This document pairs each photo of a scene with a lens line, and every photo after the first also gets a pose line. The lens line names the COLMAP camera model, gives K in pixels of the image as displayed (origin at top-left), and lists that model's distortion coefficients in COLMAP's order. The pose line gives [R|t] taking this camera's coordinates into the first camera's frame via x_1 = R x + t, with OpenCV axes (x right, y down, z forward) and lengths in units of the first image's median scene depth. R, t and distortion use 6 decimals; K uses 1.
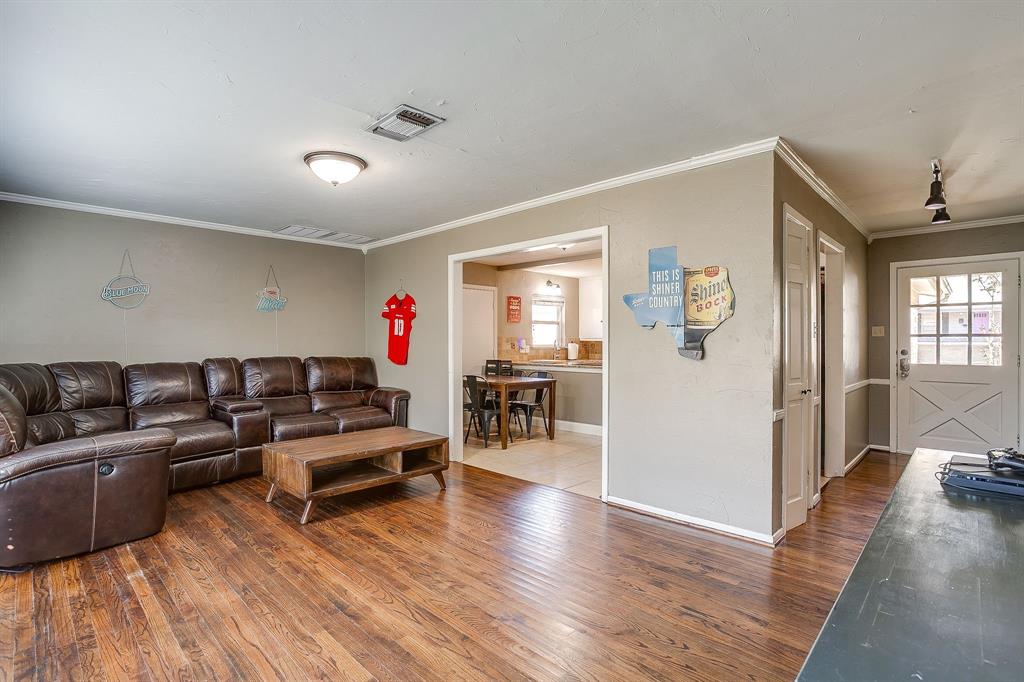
lens RADIAL K [[498.4, 0, 493.2], [0, 498.4, 341.2], [0, 0, 1]] dist [-0.024418, 0.007781]
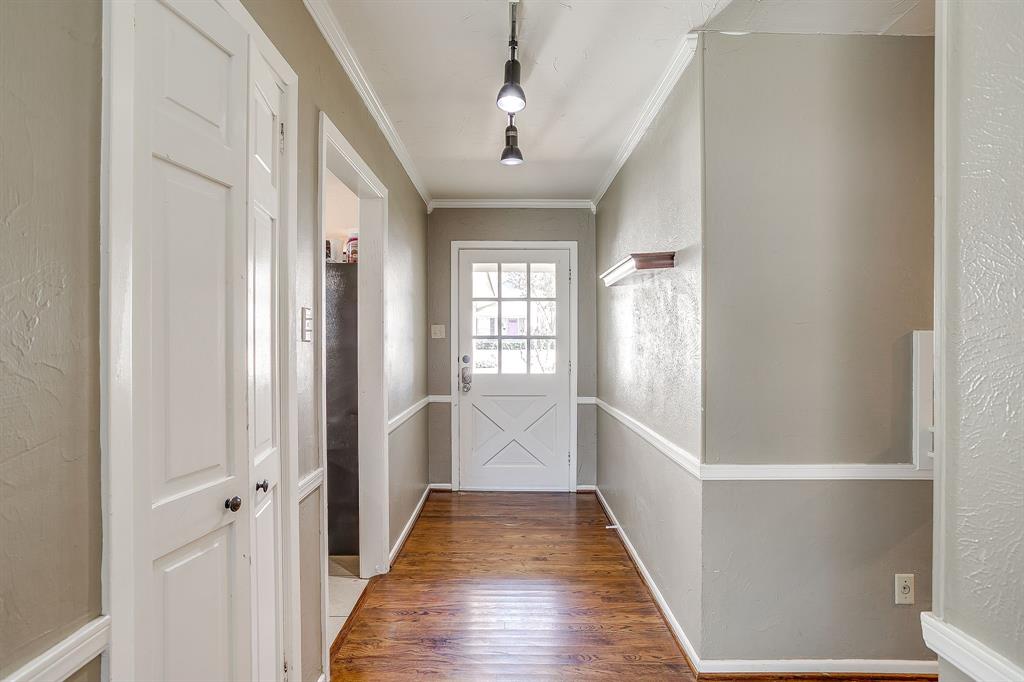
lens RADIAL K [[498.4, 0, 514.1], [0, 498.4, 345.0], [0, 0, 1]] dist [-0.024418, 0.007781]
pose [[0.700876, -0.002758, 0.713278, 0.333654], [0.000431, 0.999994, 0.003443, -0.002288], [-0.713283, -0.002105, 0.700873, 0.401524]]
